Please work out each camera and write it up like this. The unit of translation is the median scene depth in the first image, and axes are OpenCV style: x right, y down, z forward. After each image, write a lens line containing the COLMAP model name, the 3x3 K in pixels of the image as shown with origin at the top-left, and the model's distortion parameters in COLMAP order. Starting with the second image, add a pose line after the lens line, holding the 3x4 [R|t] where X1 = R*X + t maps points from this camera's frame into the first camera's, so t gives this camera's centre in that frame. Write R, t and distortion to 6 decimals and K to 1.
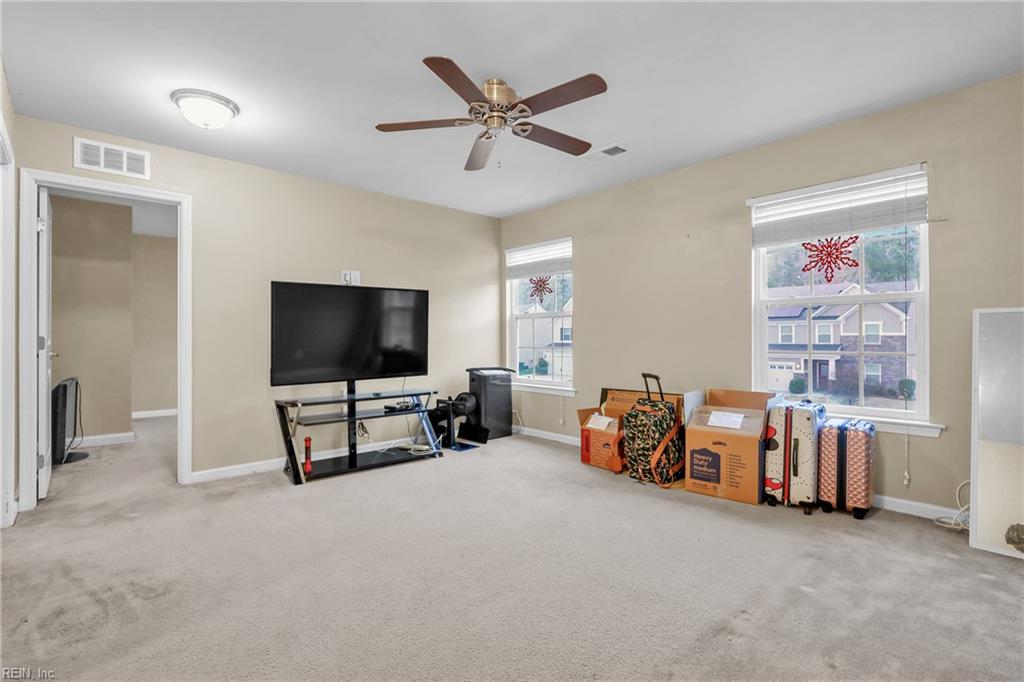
lens RADIAL K [[481.2, 0, 514.1], [0, 481.2, 337.1], [0, 0, 1]] dist [-0.002026, 0.001572]
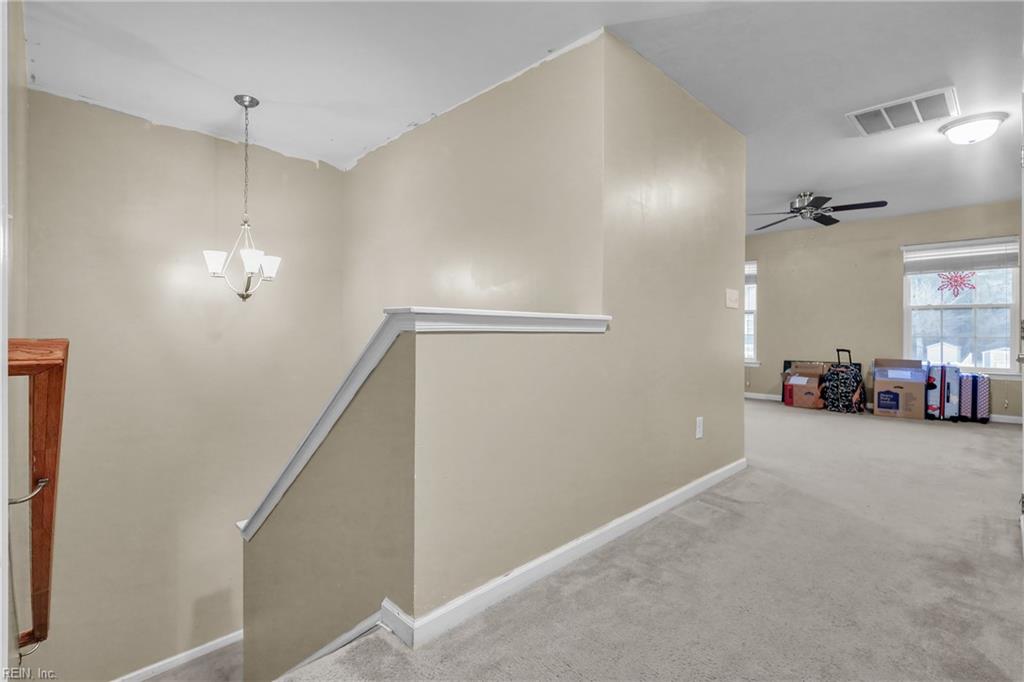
lens RADIAL K [[481.2, 0, 506.9], [0, 481.2, 332.2], [0, 0, 1]] dist [-0.002026, 0.001572]
pose [[0.998428, 0.010234, 0.055111, -1.111100], [-0.010437, 0.999940, 0.003393, 0.026668], [-0.055073, -0.003963, 0.998474, -0.689320]]
